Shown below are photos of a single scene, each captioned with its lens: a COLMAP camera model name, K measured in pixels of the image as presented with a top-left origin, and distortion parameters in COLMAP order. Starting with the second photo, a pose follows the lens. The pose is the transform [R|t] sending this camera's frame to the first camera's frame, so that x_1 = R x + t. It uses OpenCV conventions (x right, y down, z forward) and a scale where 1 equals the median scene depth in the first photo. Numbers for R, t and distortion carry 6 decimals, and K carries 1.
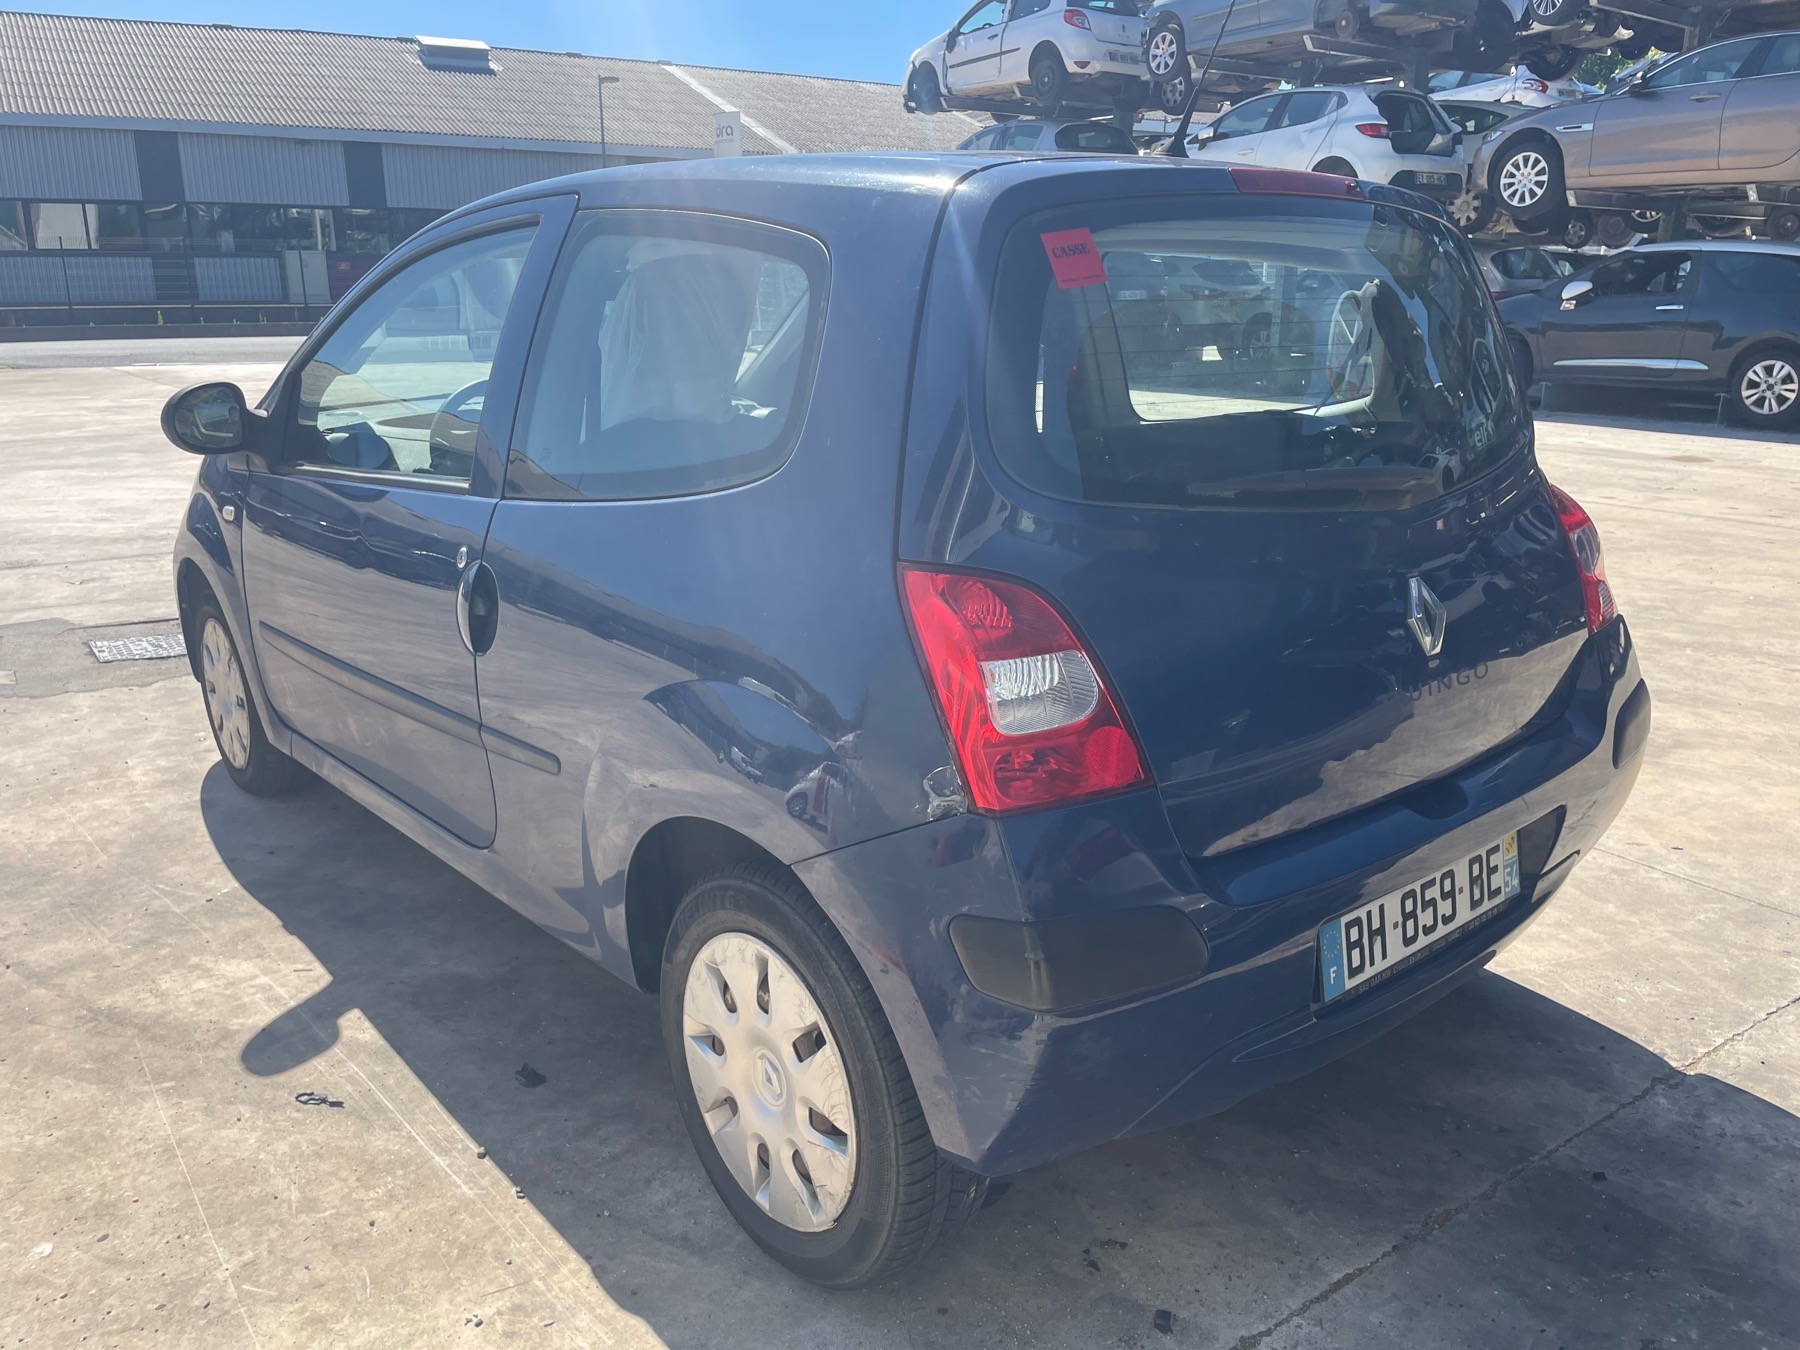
lens RADIAL K [[1356.4, 0, 899.3], [0, 1356.4, 686.4], [0, 0, 1]] dist [0.069644, -0.090747]
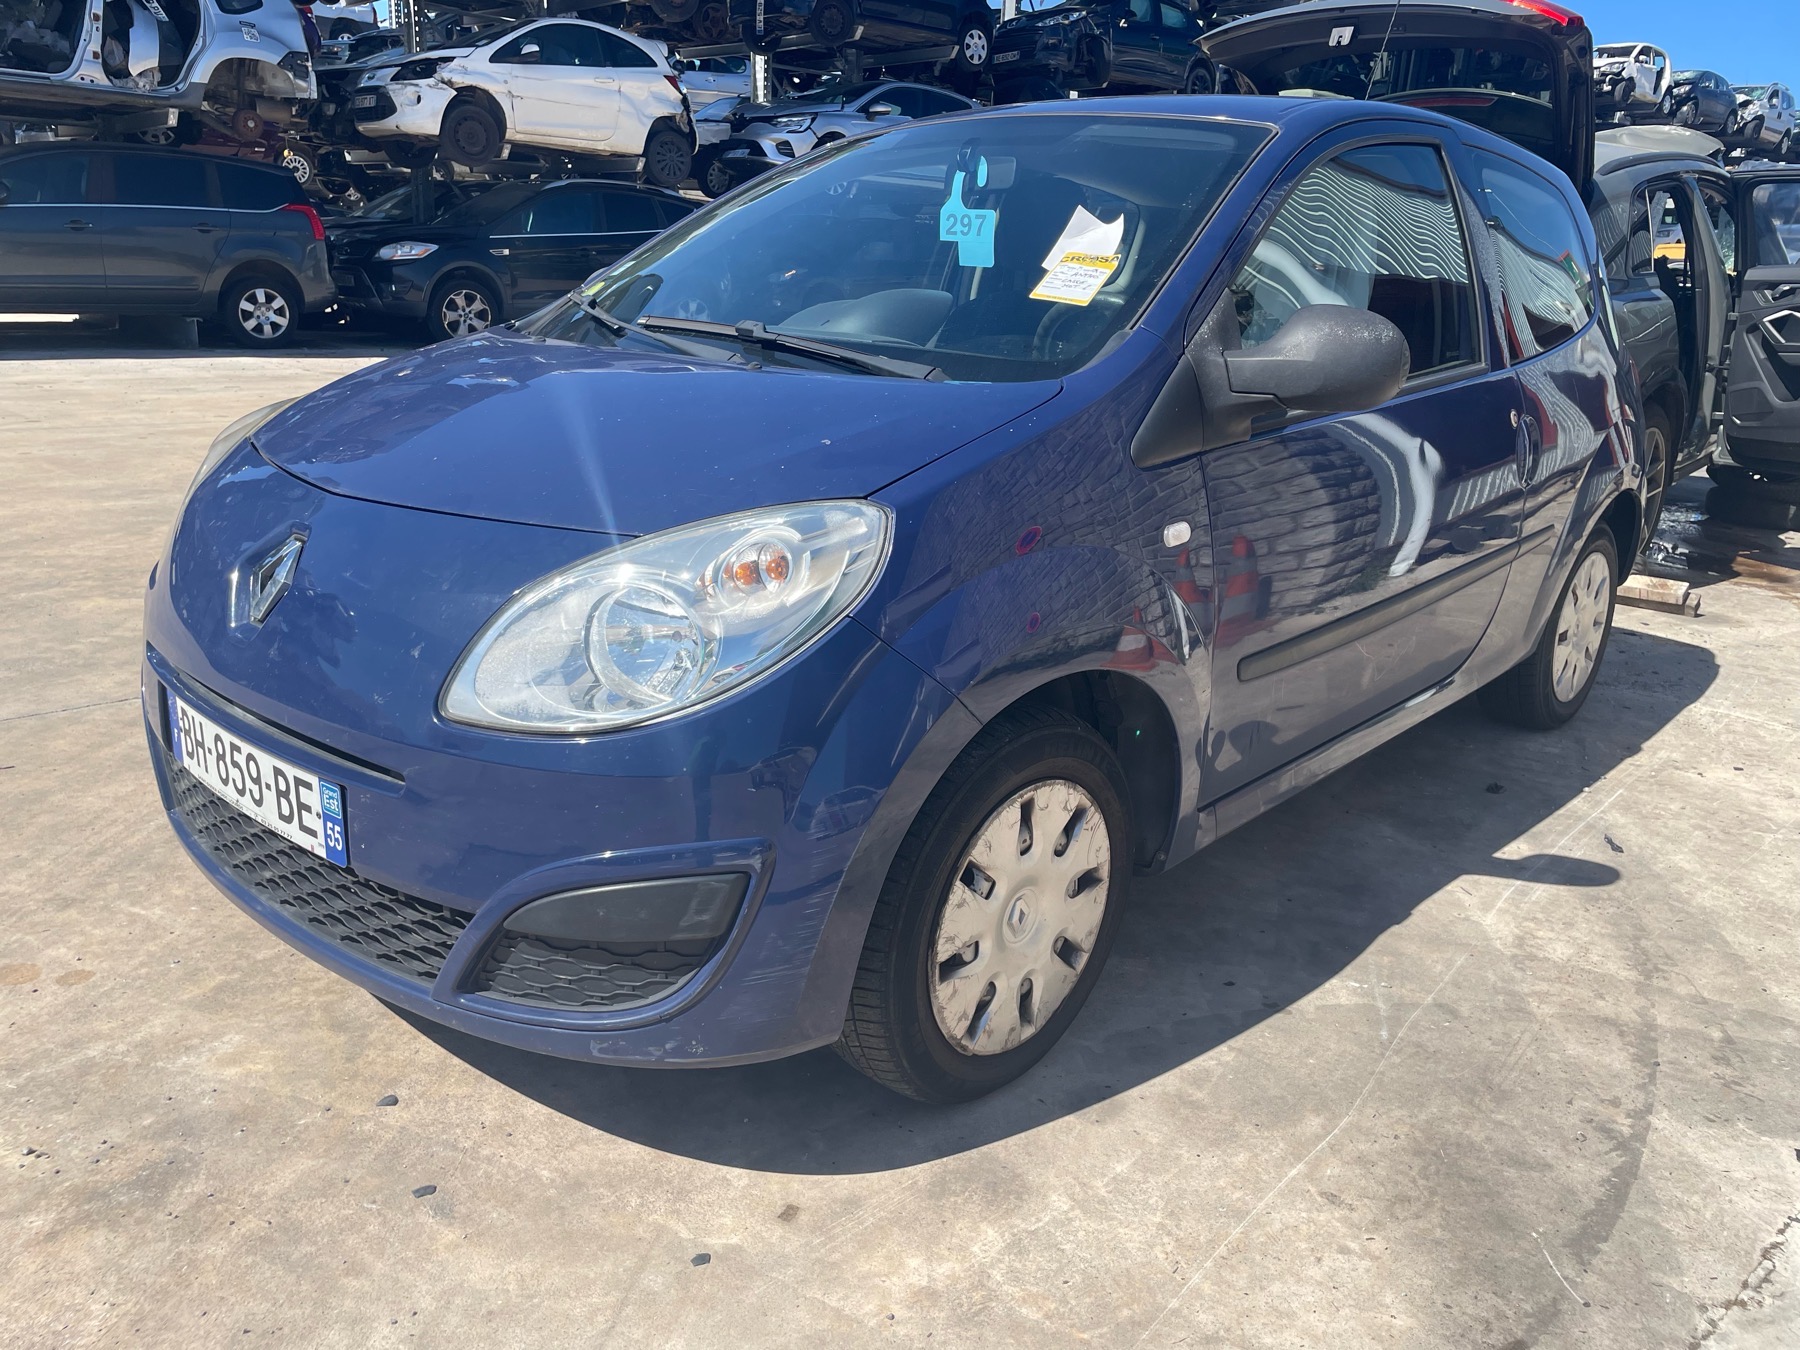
lens RADIAL K [[1356.4, 0, 872.1], [0, 1356.4, 672.5], [0, 0, 1]] dist [0.069644, -0.090747]
pose [[-0.113048, -0.290712, 0.950109, -1.549432], [0.237335, 0.920657, 0.309940, -0.420238], [-0.964827, 0.260532, -0.035082, 1.700052]]
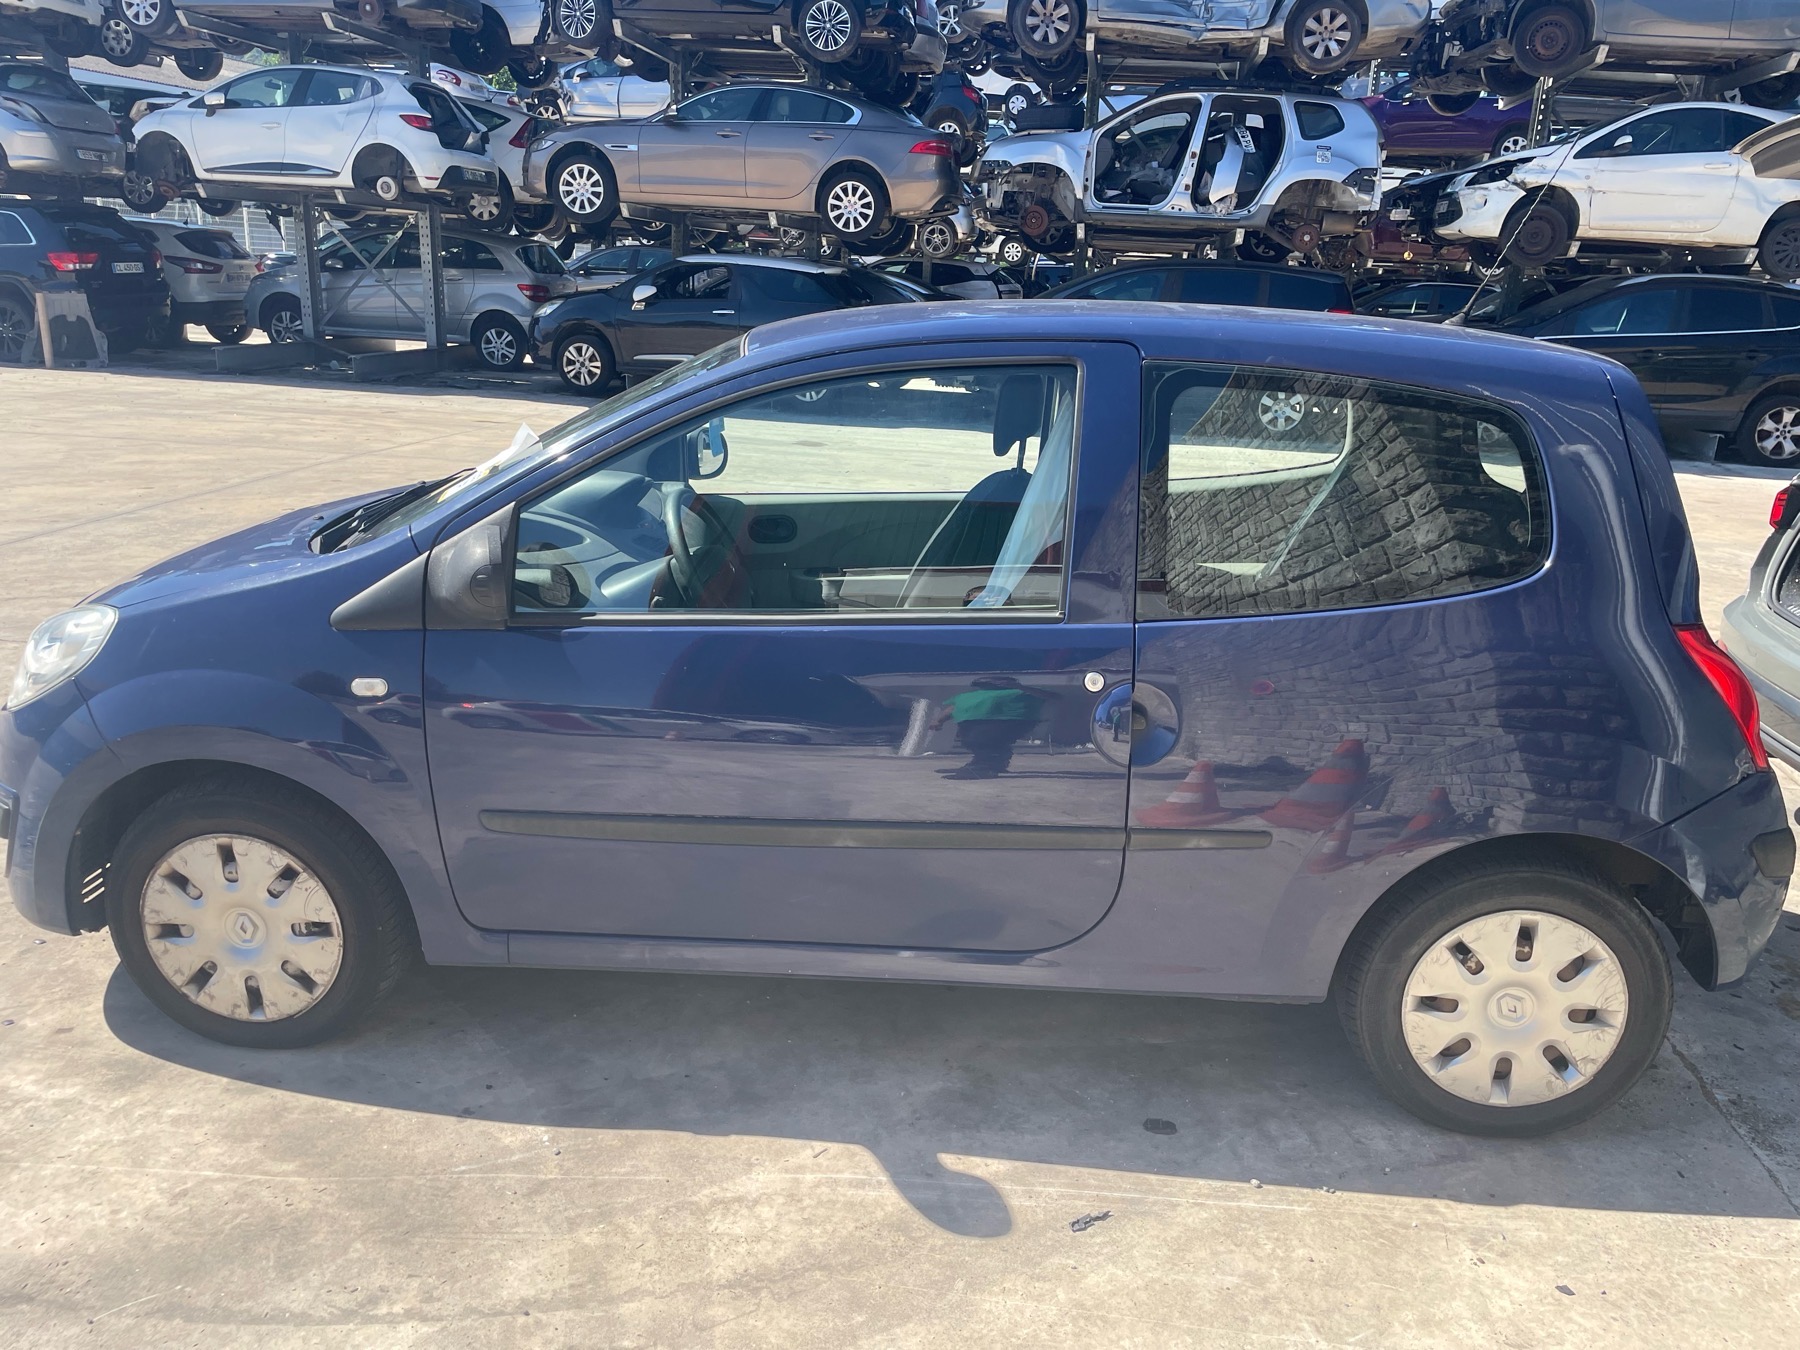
lens RADIAL K [[1356.4, 0, 901.6], [0, 1356.4, 689.6], [0, 0, 1]] dist [0.069644, -0.090747]
pose [[0.697351, -0.179245, 0.693955, -1.185516], [0.160282, 0.982703, 0.092760, -0.215244], [-0.698578, 0.046542, 0.714018, 0.347632]]
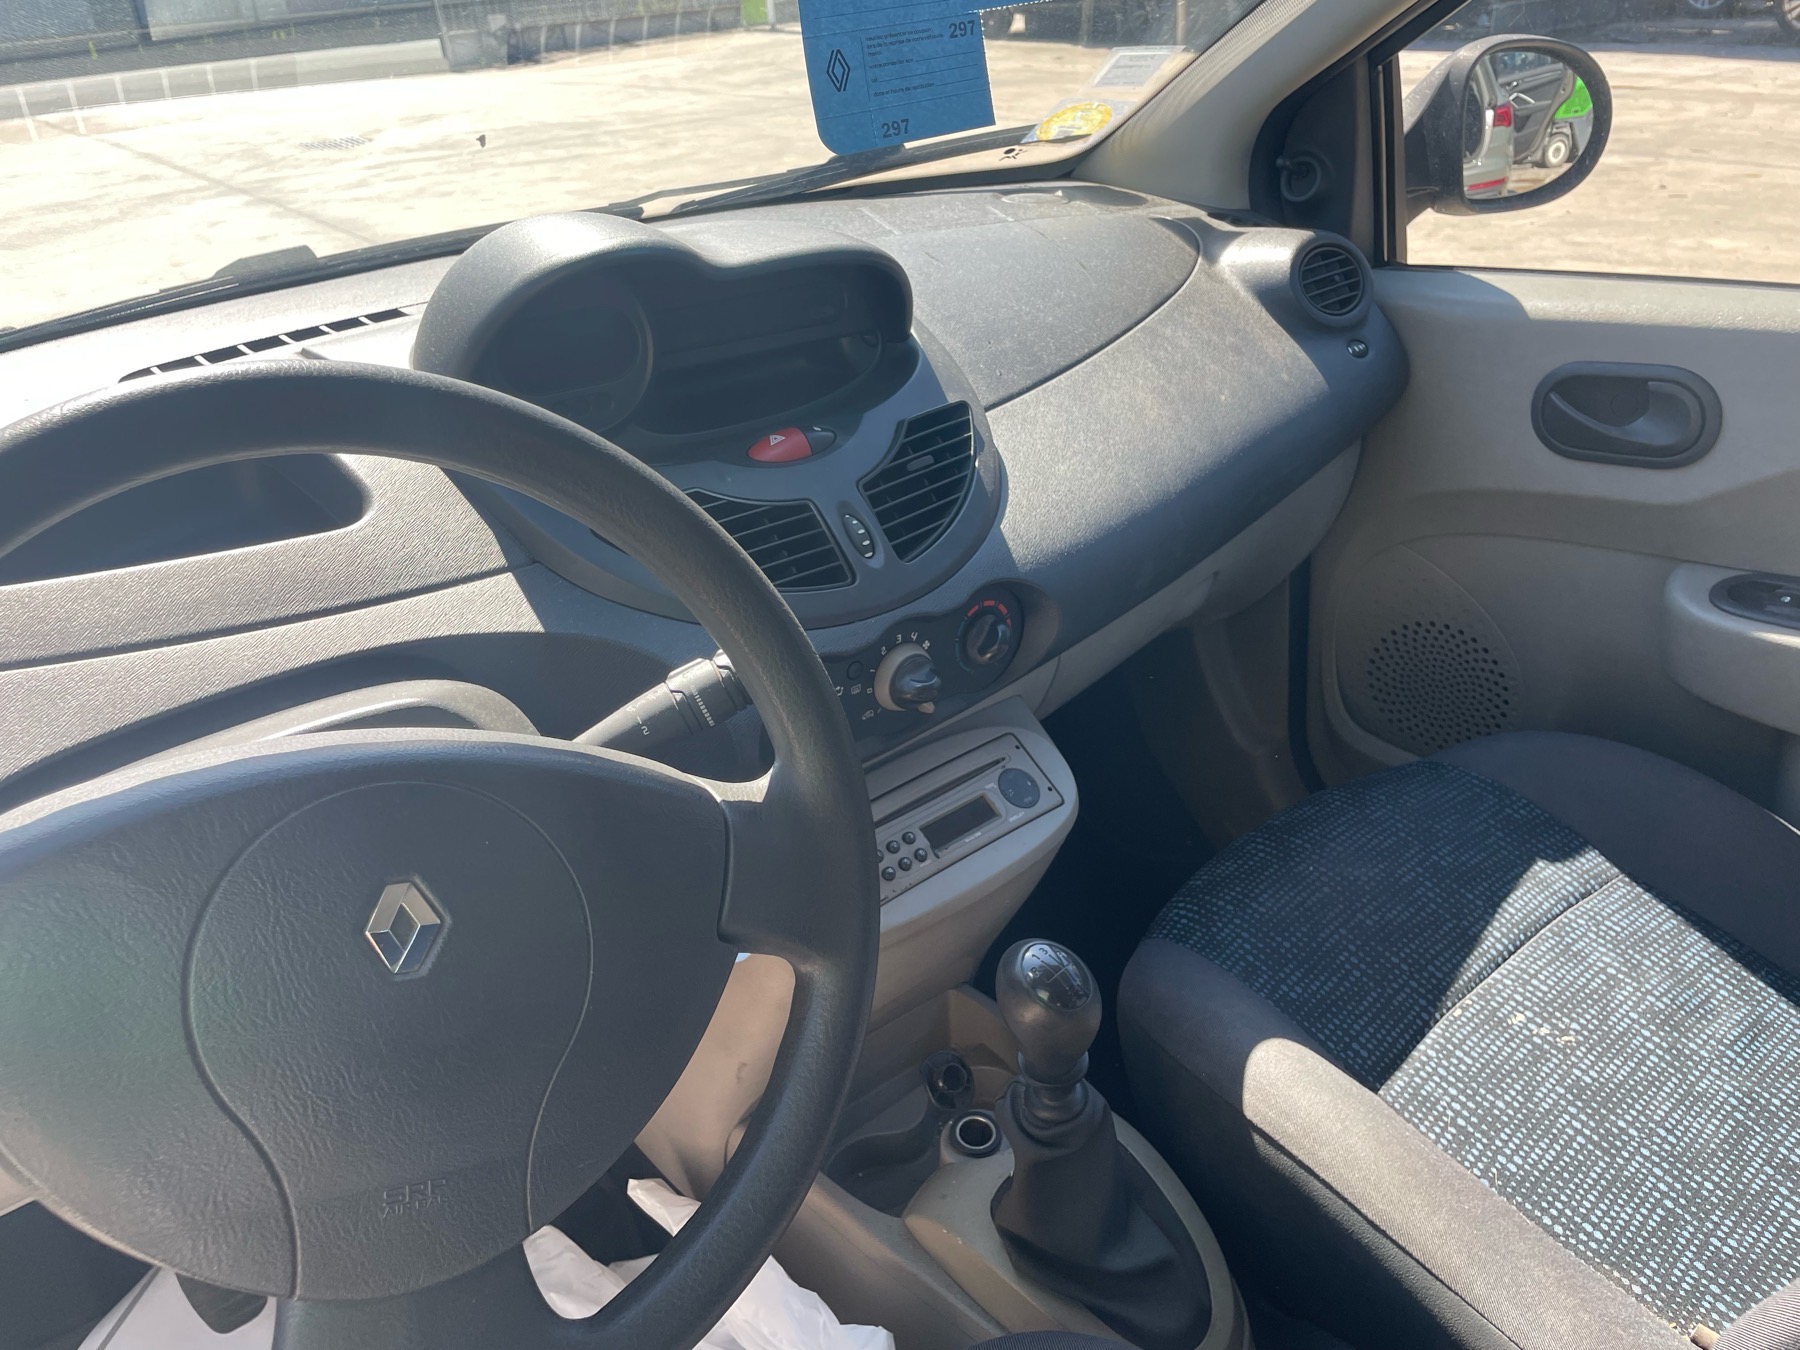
lens RADIAL K [[1356.4, 0, 890.6], [0, 1356.4, 686.5], [0, 0, 1]] dist [0.069644, -0.090747]
pose [[0.997634, -0.053743, -0.042885, -0.298699], [0.061441, 0.976786, 0.205216, -0.303928], [0.030861, -0.207365, 0.977777, 1.197727]]
